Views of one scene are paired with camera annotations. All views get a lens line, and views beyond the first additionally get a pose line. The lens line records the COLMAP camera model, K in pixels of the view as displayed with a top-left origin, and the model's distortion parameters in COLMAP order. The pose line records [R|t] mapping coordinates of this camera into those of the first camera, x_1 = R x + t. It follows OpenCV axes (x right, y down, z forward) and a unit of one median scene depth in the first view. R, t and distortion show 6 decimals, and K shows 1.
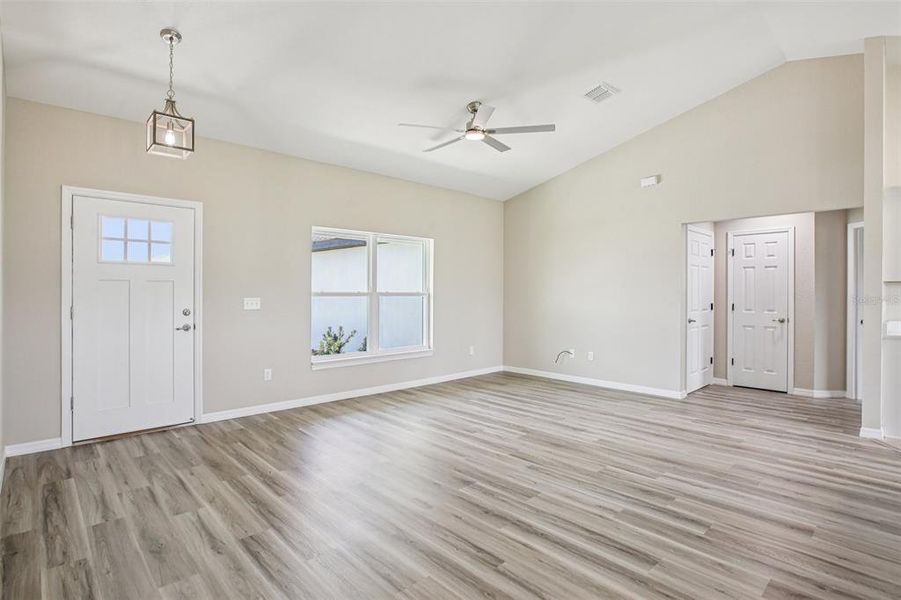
lens RADIAL K [[455.8, 0, 447.3], [0, 455.8, 290.6], [0, 0, 1]] dist [-0.050060, 0.022515]
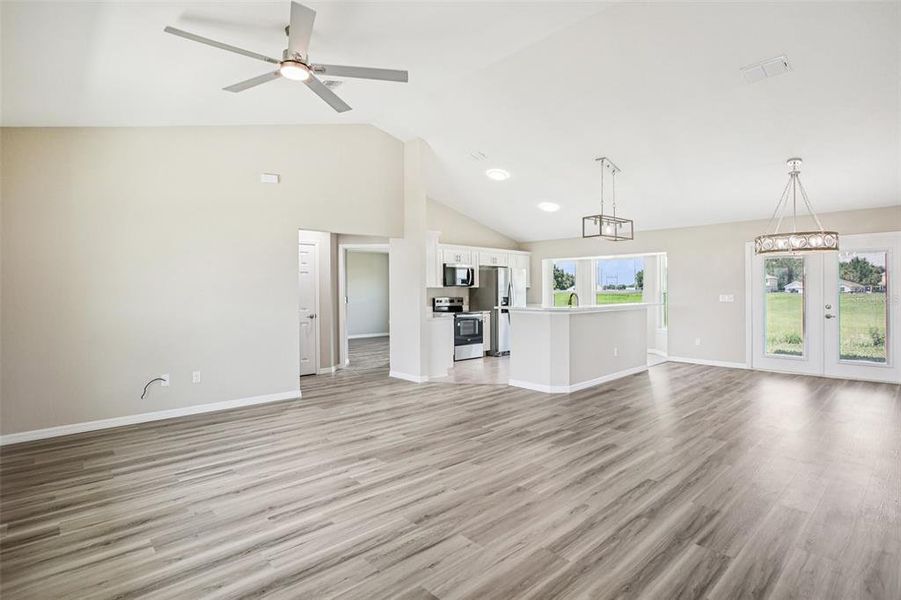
lens RADIAL K [[460.8, 0, 447.2], [0, 460.8, 290.1], [0, 0, 1]] dist [-0.051066, 0.025984]
pose [[0.011629, -0.000961, 0.999932, -0.687140], [0.004465, 0.999990, 0.000909, -0.006742], [-0.999922, 0.004454, 0.011633, 0.830580]]
